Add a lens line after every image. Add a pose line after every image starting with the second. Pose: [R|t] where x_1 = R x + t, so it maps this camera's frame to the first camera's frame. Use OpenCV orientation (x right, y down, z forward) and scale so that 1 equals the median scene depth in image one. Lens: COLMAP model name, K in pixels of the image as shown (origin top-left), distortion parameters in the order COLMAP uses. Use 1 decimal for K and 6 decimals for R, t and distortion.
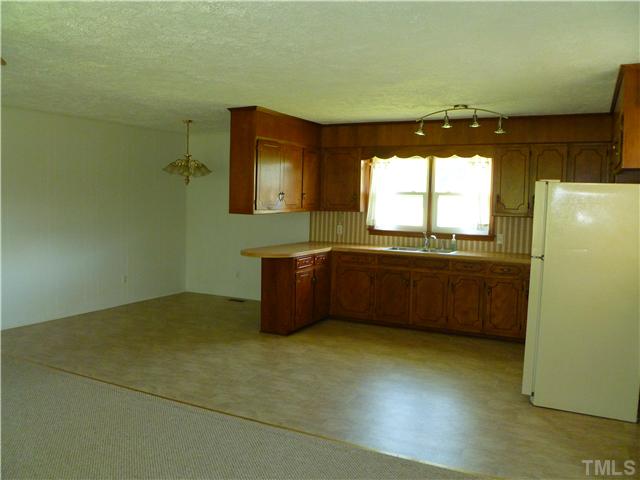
lens RADIAL K [[541.9, 0, 320.0], [0, 541.9, 240.0], [0, 0, 1]] dist [-0.069539, 0.002419]
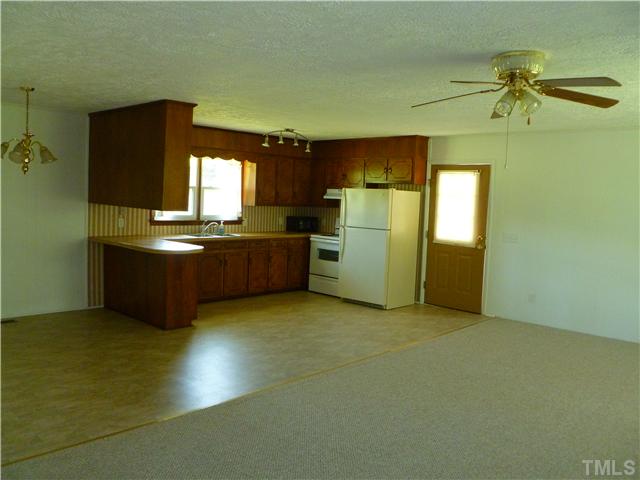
lens RADIAL K [[541.9, 0, 320.0], [0, 541.9, 240.0], [0, 0, 1]] dist [-0.069539, 0.002419]
pose [[0.277560, -0.086692, 0.956789, -0.907617], [0.041137, 0.996079, 0.078318, -0.055849], [-0.959827, 0.017622, 0.280038, 0.436380]]
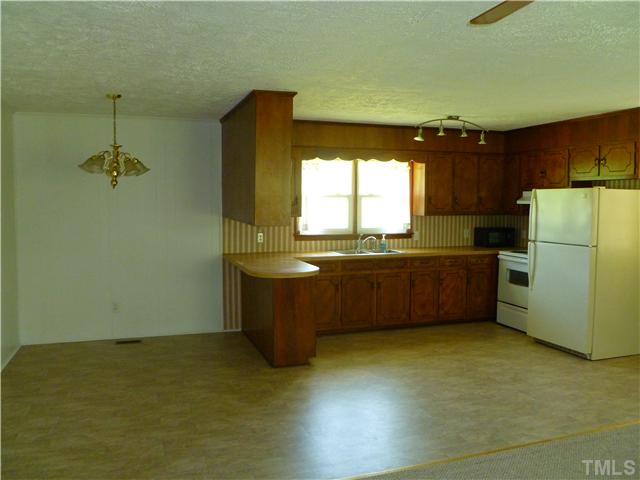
lens RADIAL K [[541.9, 0, 320.0], [0, 541.9, 240.0], [0, 0, 1]] dist [-0.069539, 0.002419]
pose [[0.691143, -0.072396, 0.719083, -0.606252], [0.068075, 0.997068, 0.034953, -0.045509], [-0.719505, 0.024794, 0.694044, 0.361624]]
